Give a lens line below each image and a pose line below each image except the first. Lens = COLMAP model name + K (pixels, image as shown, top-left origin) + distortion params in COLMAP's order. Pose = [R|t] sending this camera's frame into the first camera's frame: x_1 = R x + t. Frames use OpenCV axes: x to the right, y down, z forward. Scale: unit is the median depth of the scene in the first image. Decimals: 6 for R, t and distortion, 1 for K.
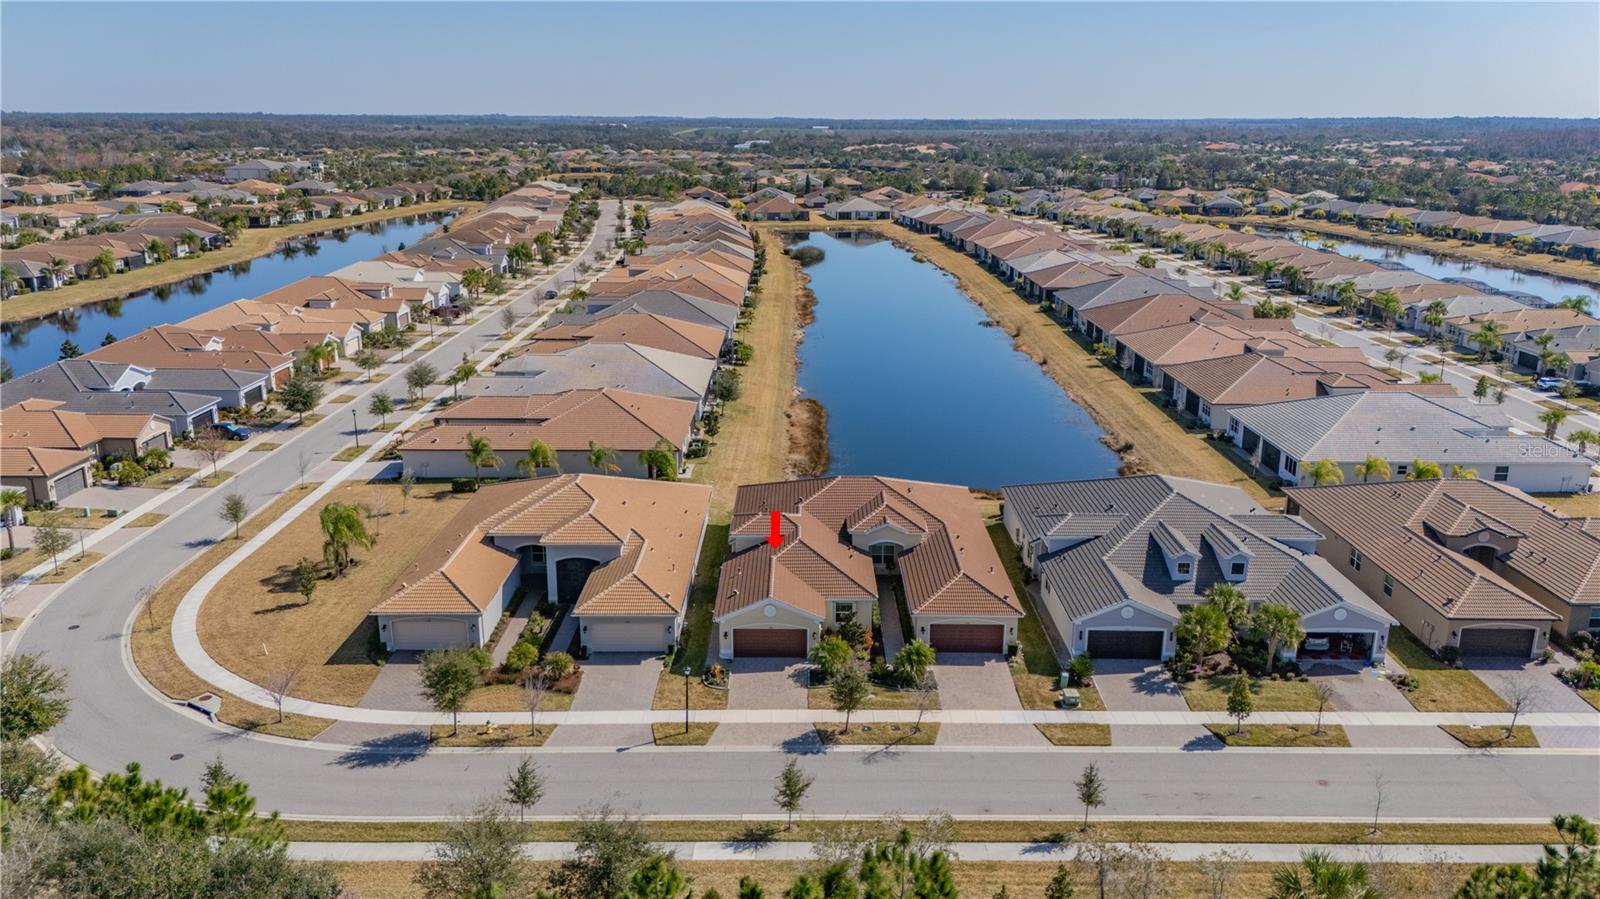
lens RADIAL K [[1175.7, 0, 800.0], [0, 1175.7, 449.5], [0, 0, 1]] dist [0.087216, -0.110783]
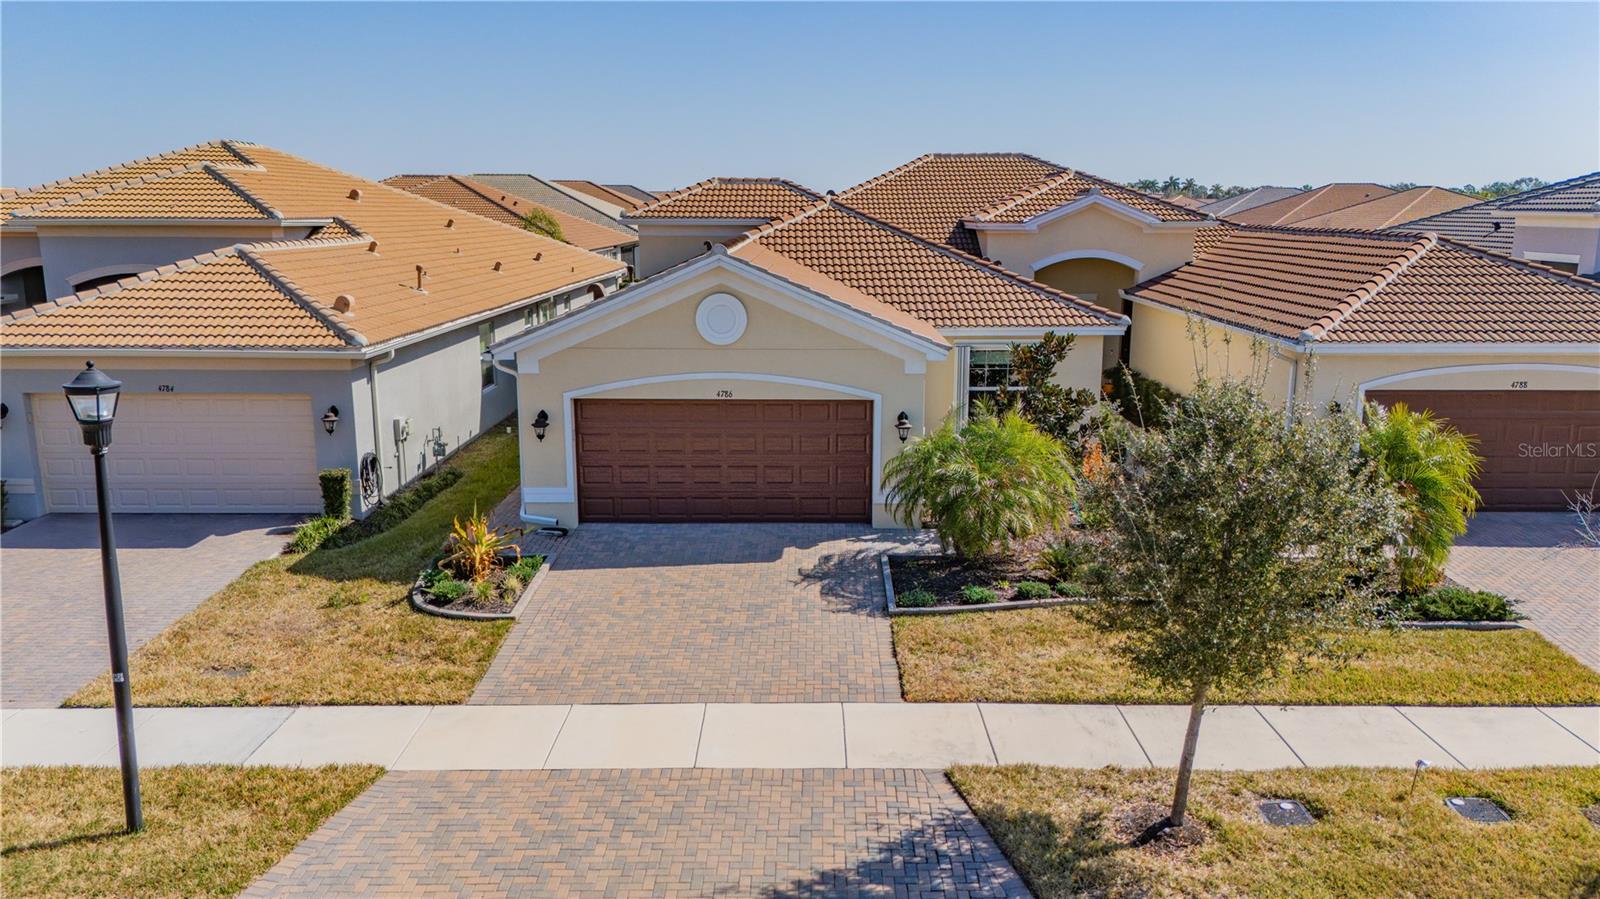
lens RADIAL K [[1175.7, 0, 800.0], [0, 1175.7, 449.5], [0, 0, 1]] dist [0.087216, -0.110783]
pose [[0.999956, -0.002101, -0.009166, -0.006228], [0.001448, 0.997496, -0.070702, 0.161584], [0.009292, 0.070685, 0.997455, 0.676740]]
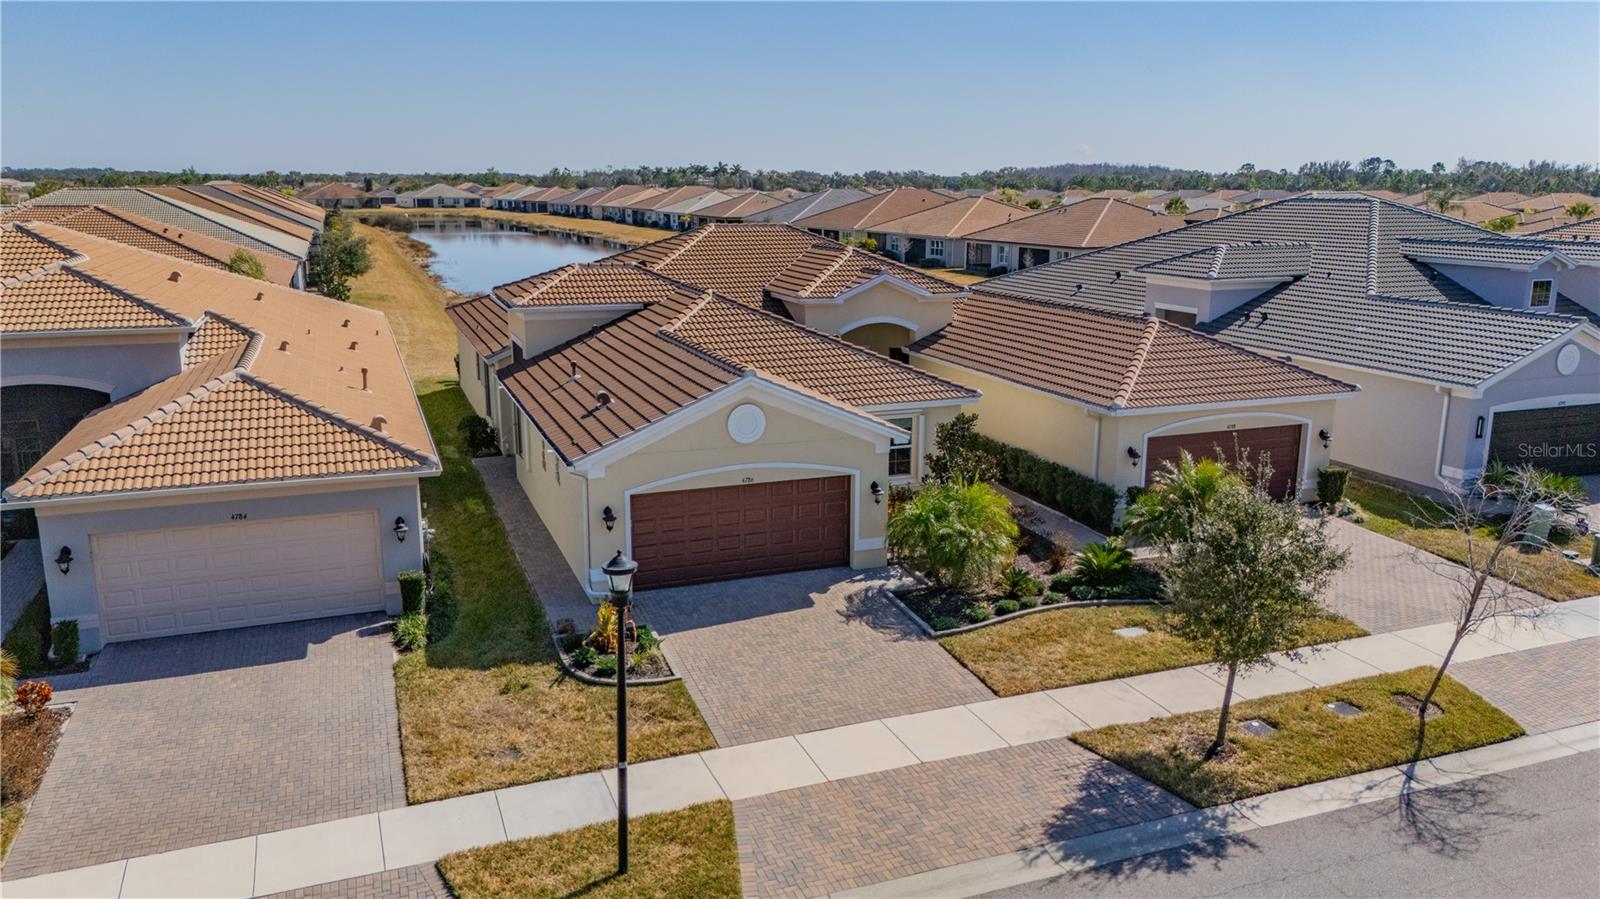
lens RADIAL K [[1175.7, 0, 800.0], [0, 1175.7, 449.5], [0, 0, 1]] dist [0.087216, -0.110783]
pose [[0.933294, -0.080866, 0.349890, -0.108686], [0.098269, 0.994637, -0.032243, 0.138671], [-0.345407, 0.064475, 0.936236, 0.626049]]
